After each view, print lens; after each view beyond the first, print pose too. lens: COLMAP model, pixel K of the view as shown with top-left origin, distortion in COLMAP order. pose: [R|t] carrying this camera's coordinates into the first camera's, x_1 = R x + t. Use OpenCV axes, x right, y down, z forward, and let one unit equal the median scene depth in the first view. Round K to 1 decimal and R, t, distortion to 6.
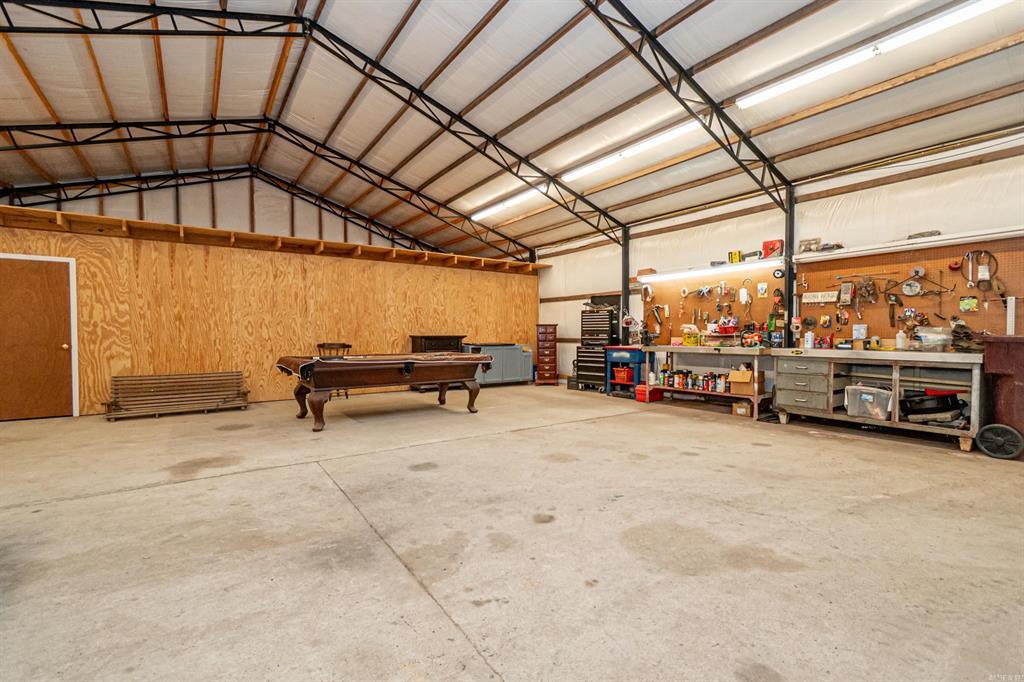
lens RADIAL K [[453.6, 0, 511.8], [0, 453.6, 342.8], [0, 0, 1]] dist [0.007156, -0.004848]
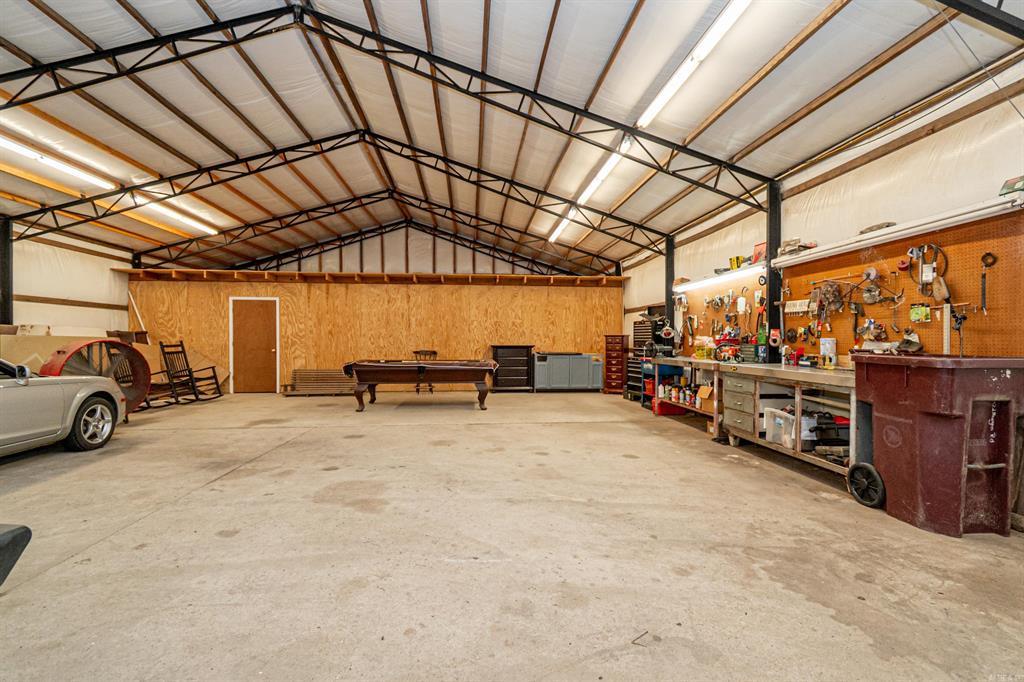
lens RADIAL K [[453.6, 0, 515.9], [0, 453.6, 340.5], [0, 0, 1]] dist [0.007156, -0.004848]
pose [[0.871159, 0.003324, -0.490990, 0.573600], [-0.013175, 0.999775, -0.016608, -0.011661], [0.490824, 0.020937, 0.871007, -0.016074]]
